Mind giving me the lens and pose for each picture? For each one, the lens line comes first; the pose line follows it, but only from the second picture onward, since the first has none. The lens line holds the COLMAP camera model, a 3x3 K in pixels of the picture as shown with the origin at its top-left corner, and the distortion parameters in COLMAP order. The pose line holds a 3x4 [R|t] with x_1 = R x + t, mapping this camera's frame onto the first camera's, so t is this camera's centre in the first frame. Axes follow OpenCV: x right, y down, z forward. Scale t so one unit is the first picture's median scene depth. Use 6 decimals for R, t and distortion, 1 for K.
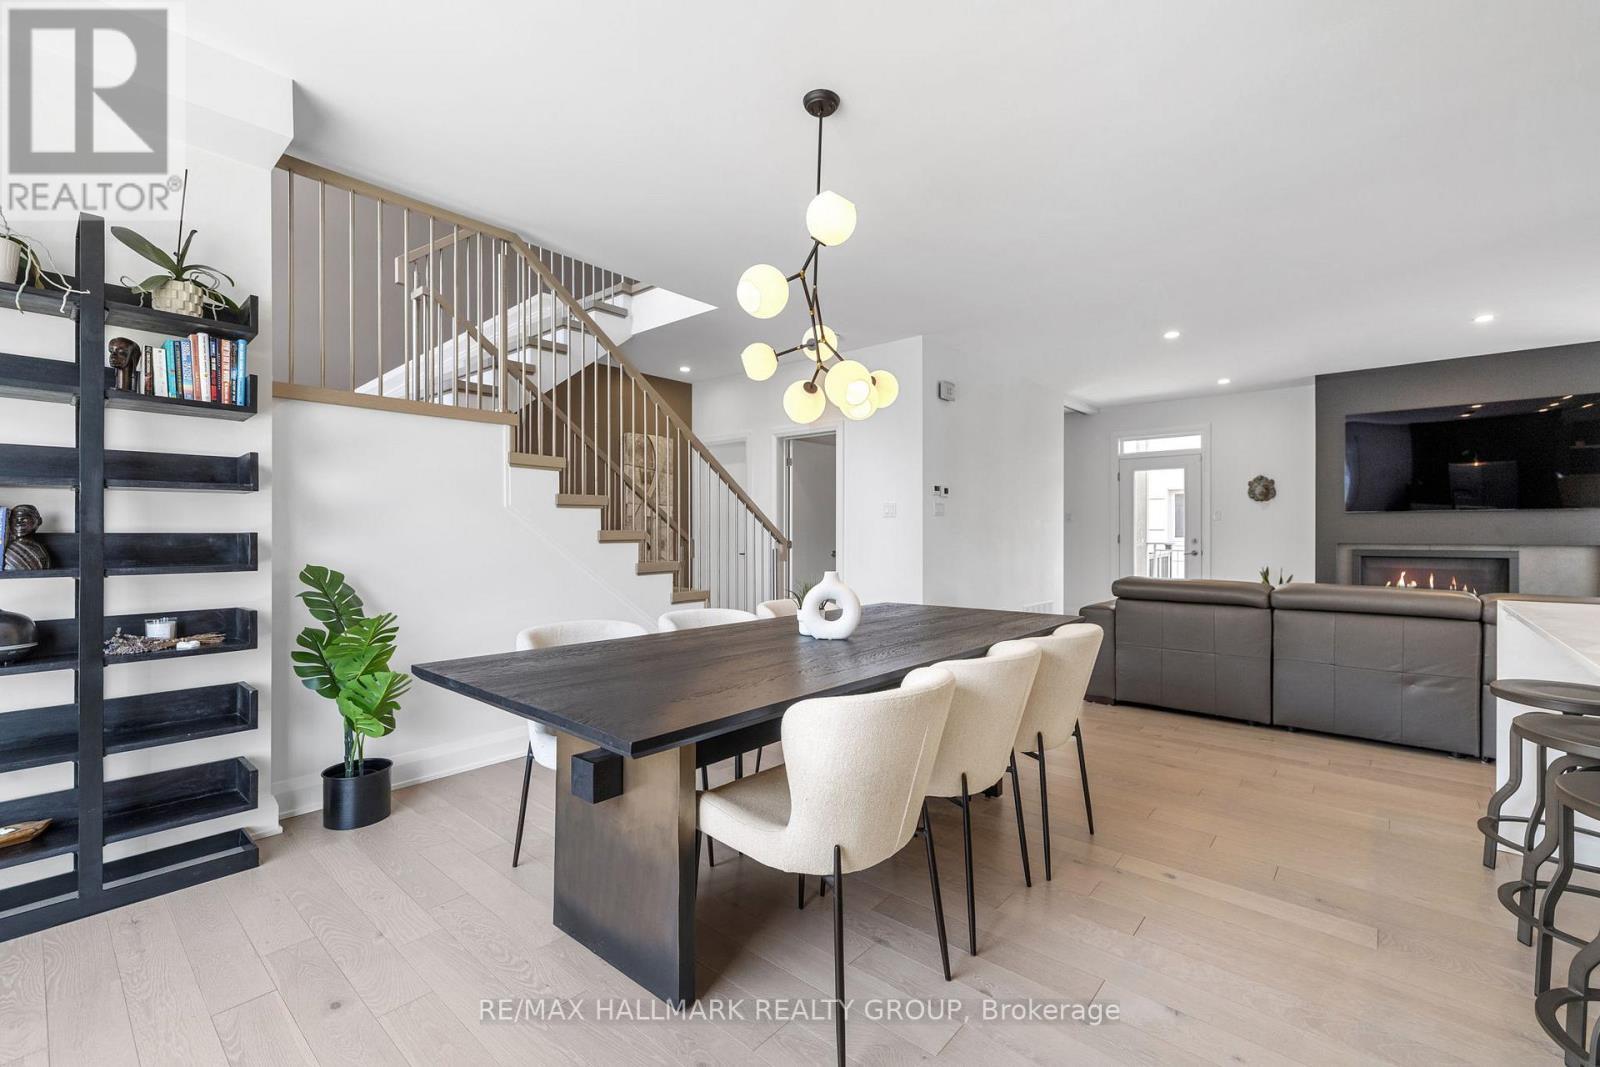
lens RADIAL K [[679.6, 0, 795.7], [0, 679.6, 529.2], [0, 0, 1]] dist [0.003605, -0.000572]
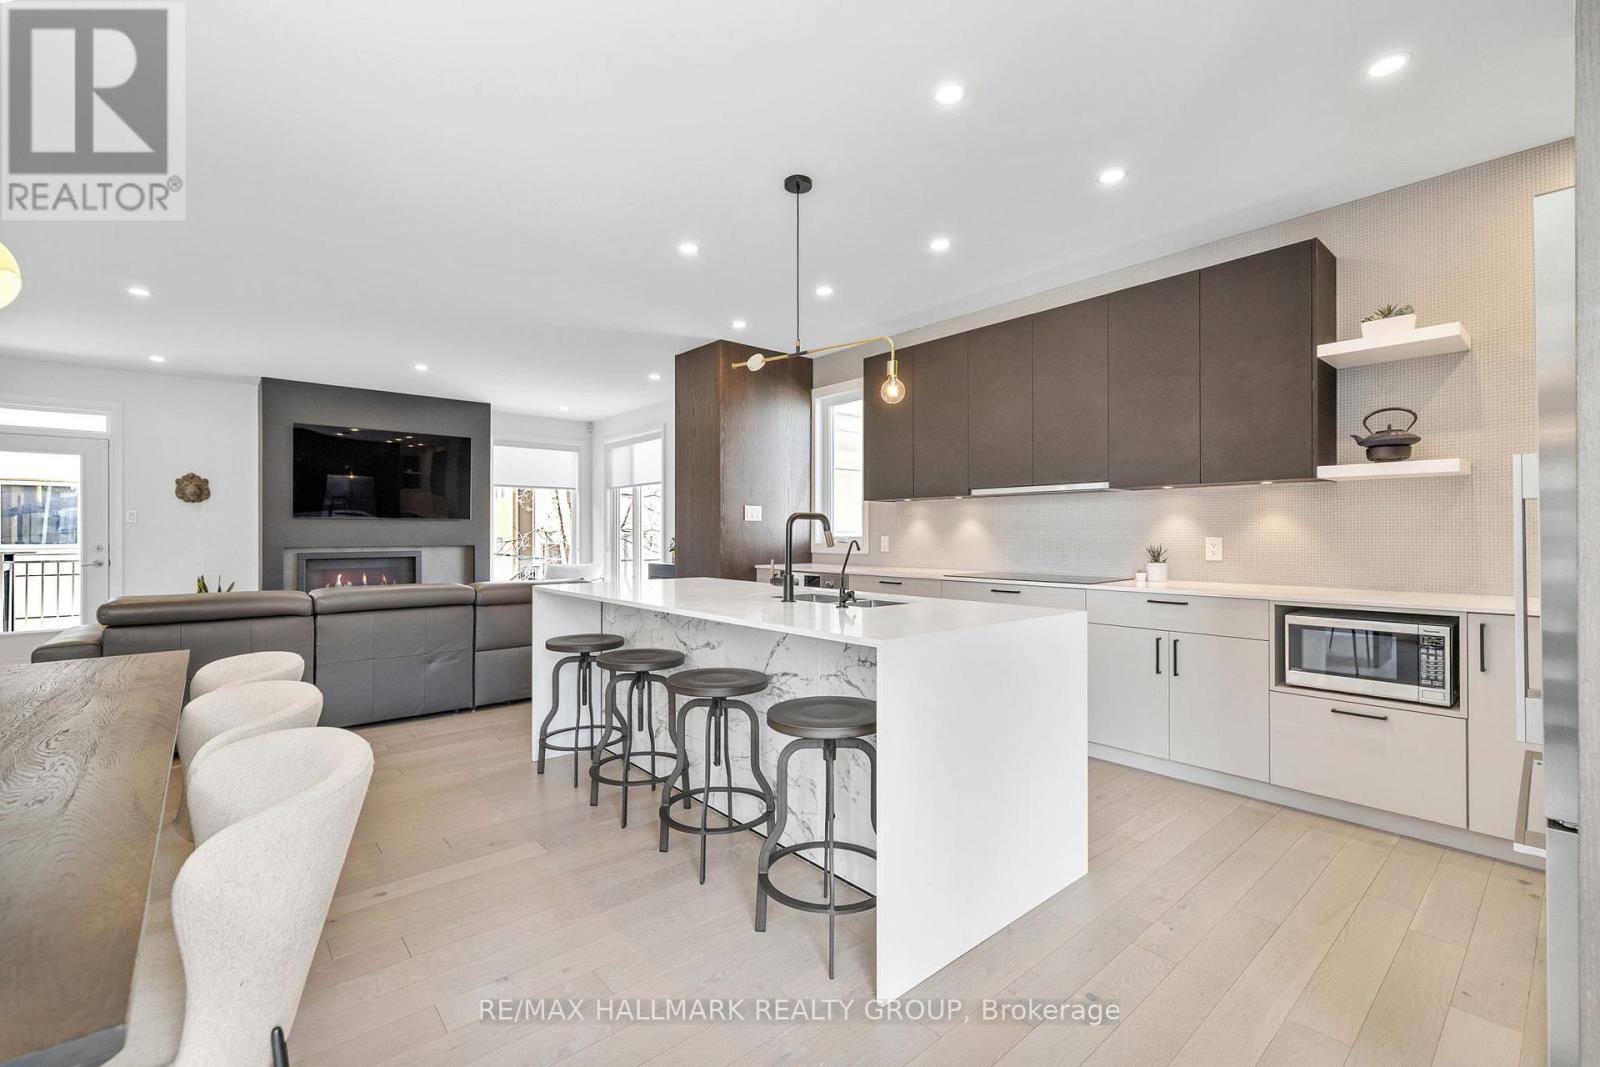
lens RADIAL K [[679.6, 0, 809.1], [0, 679.6, 535.3], [0, 0, 1]] dist [0.003605, -0.000572]
pose [[0.132607, -0.001962, 0.991167, -0.109388], [-0.001914, 0.999996, 0.002235, -0.001811], [-0.991167, -0.002193, 0.132602, 0.088501]]
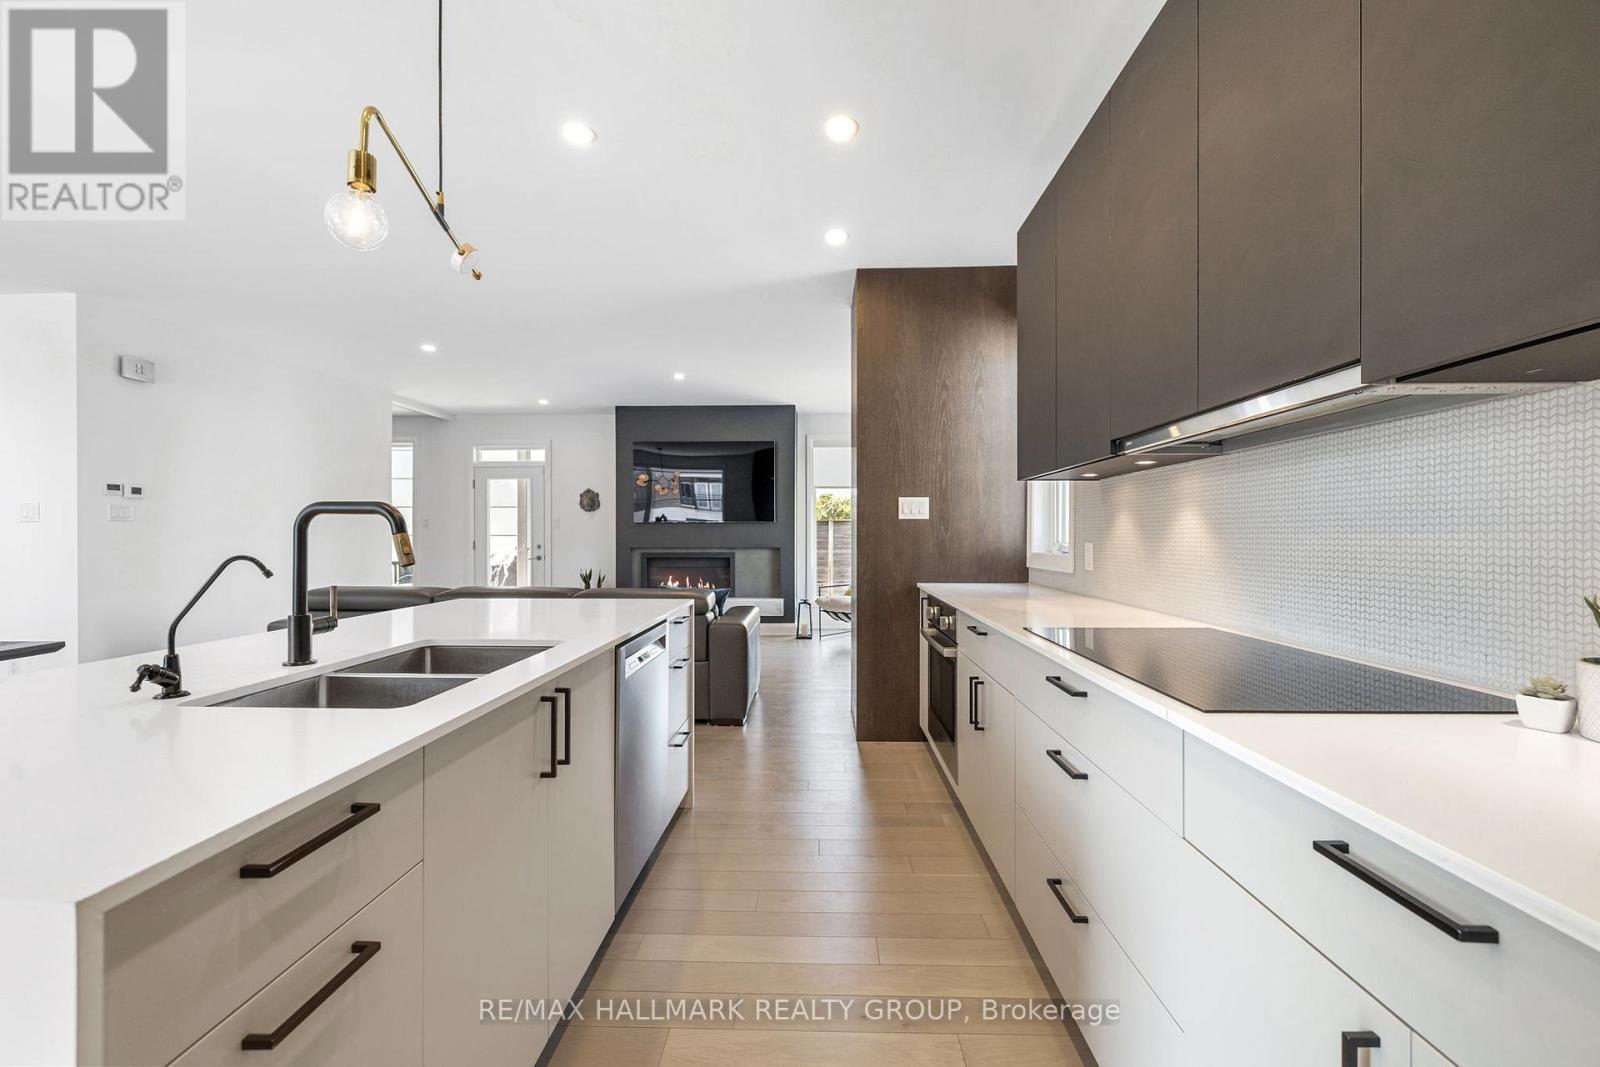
lens RADIAL K [[679.6, 0, 799.1], [0, 679.6, 540.9], [0, 0, 1]] dist [0.003605, -0.000572]
pose [[0.774750, -0.004708, 0.632250, 0.267573], [-0.002105, 0.999948, 0.010025, -0.004680], [-0.632264, -0.009098, 0.774700, -0.120707]]
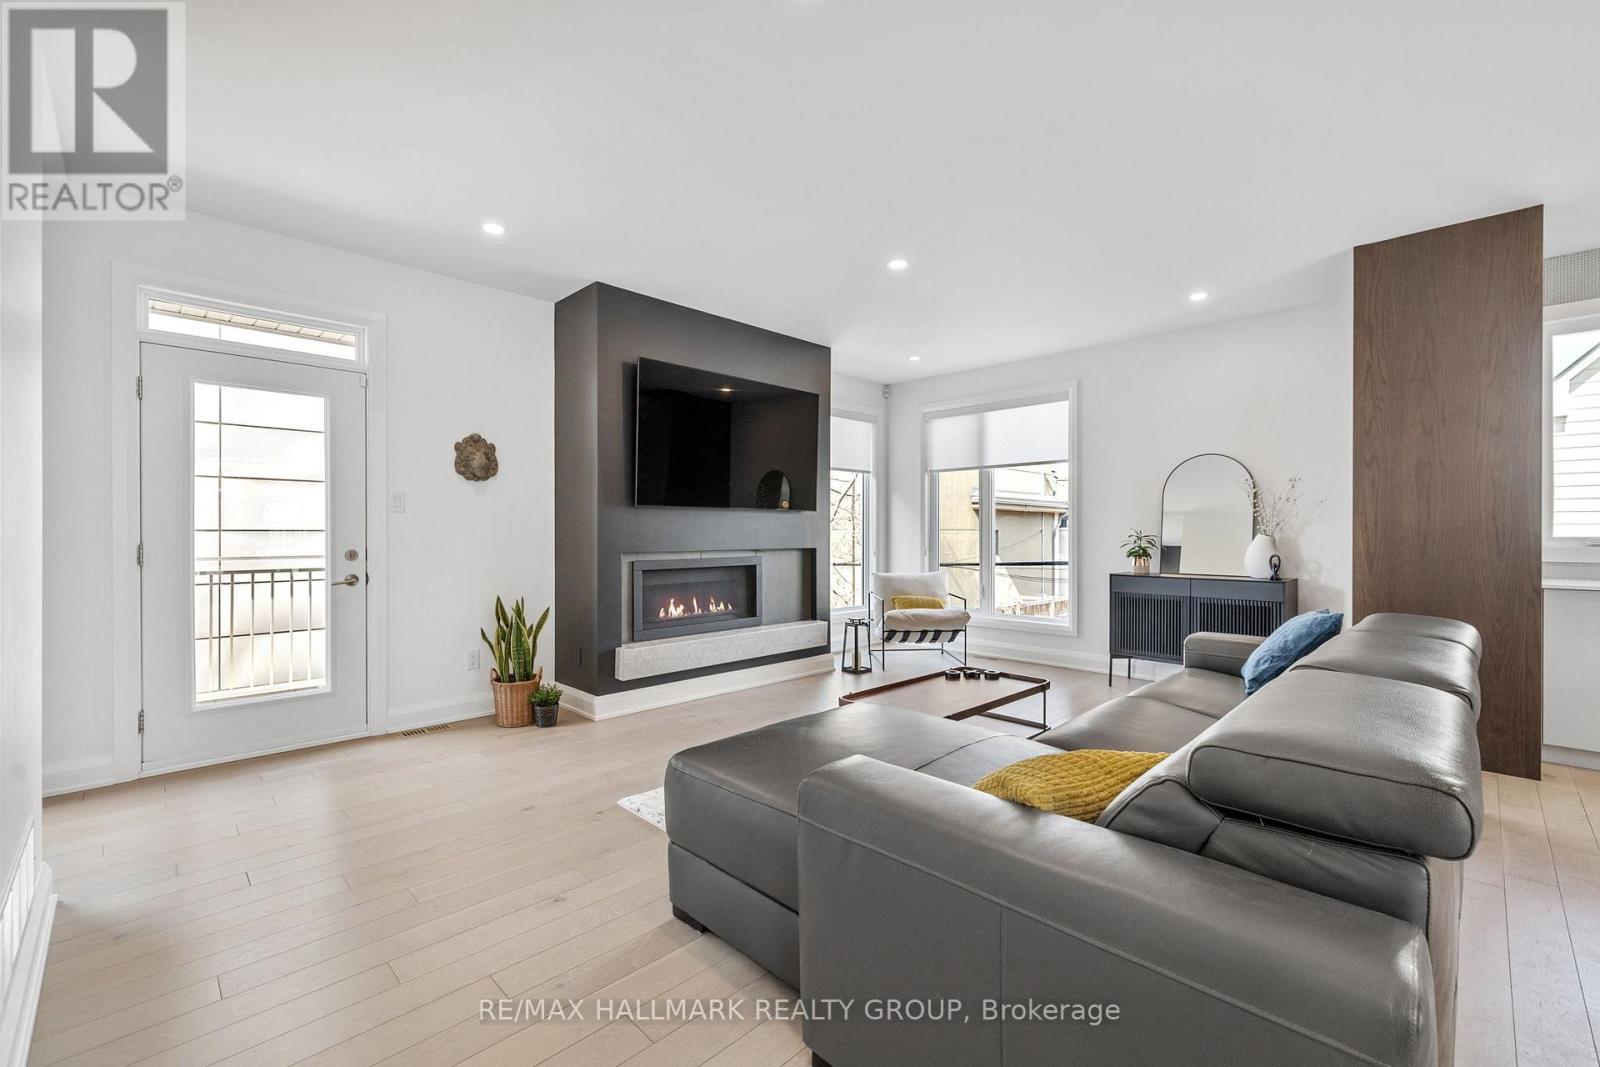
lens RADIAL K [[679.6, 0, 816.6], [0, 679.6, 539.0], [0, 0, 1]] dist [0.003605, -0.000572]
pose [[0.061315, -0.013392, 0.998029, 0.159343], [-0.007662, 0.999874, 0.013888, -0.003433], [-0.998089, -0.008499, 0.061204, 0.777810]]
